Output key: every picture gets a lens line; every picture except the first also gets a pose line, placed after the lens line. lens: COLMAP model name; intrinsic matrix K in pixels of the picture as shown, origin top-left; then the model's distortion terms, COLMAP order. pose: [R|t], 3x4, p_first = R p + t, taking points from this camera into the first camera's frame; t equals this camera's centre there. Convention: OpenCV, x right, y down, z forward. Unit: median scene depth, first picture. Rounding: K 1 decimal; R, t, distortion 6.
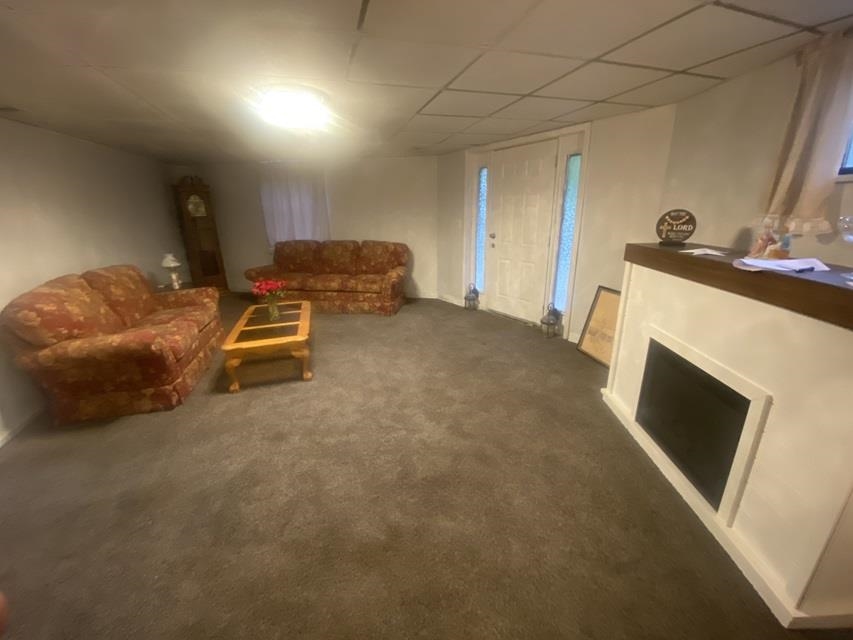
lens RADIAL K [[345.3, 0, 427.6], [0, 345.3, 324.5], [0, 0, 1]] dist [0.012441, -0.020148]
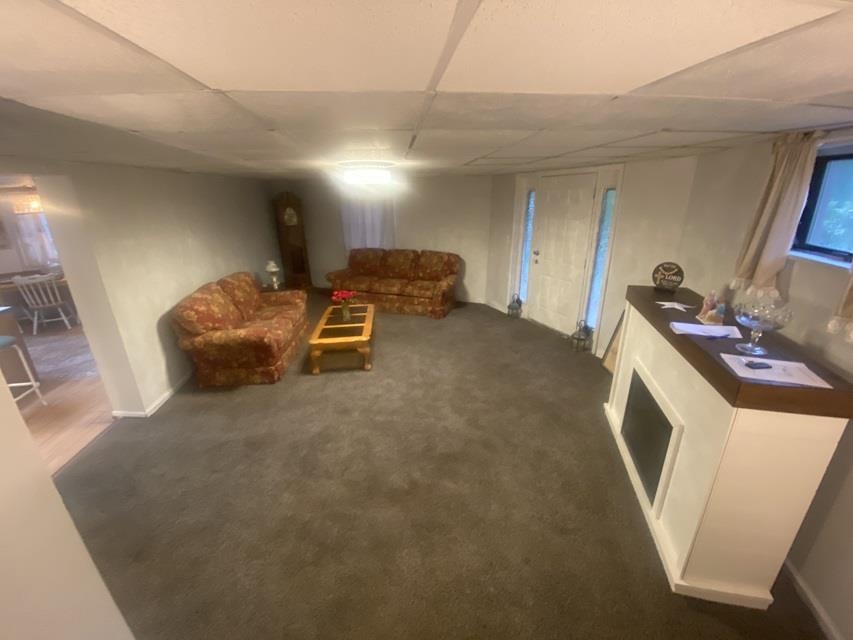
lens RADIAL K [[345.3, 0, 427.6], [0, 345.3, 324.5], [0, 0, 1]] dist [0.012441, -0.020148]
pose [[0.981313, 0.071491, -0.178642, 0.103178], [-0.065274, 0.997047, 0.040446, -0.087408], [0.181006, -0.028029, 0.983082, -0.252469]]
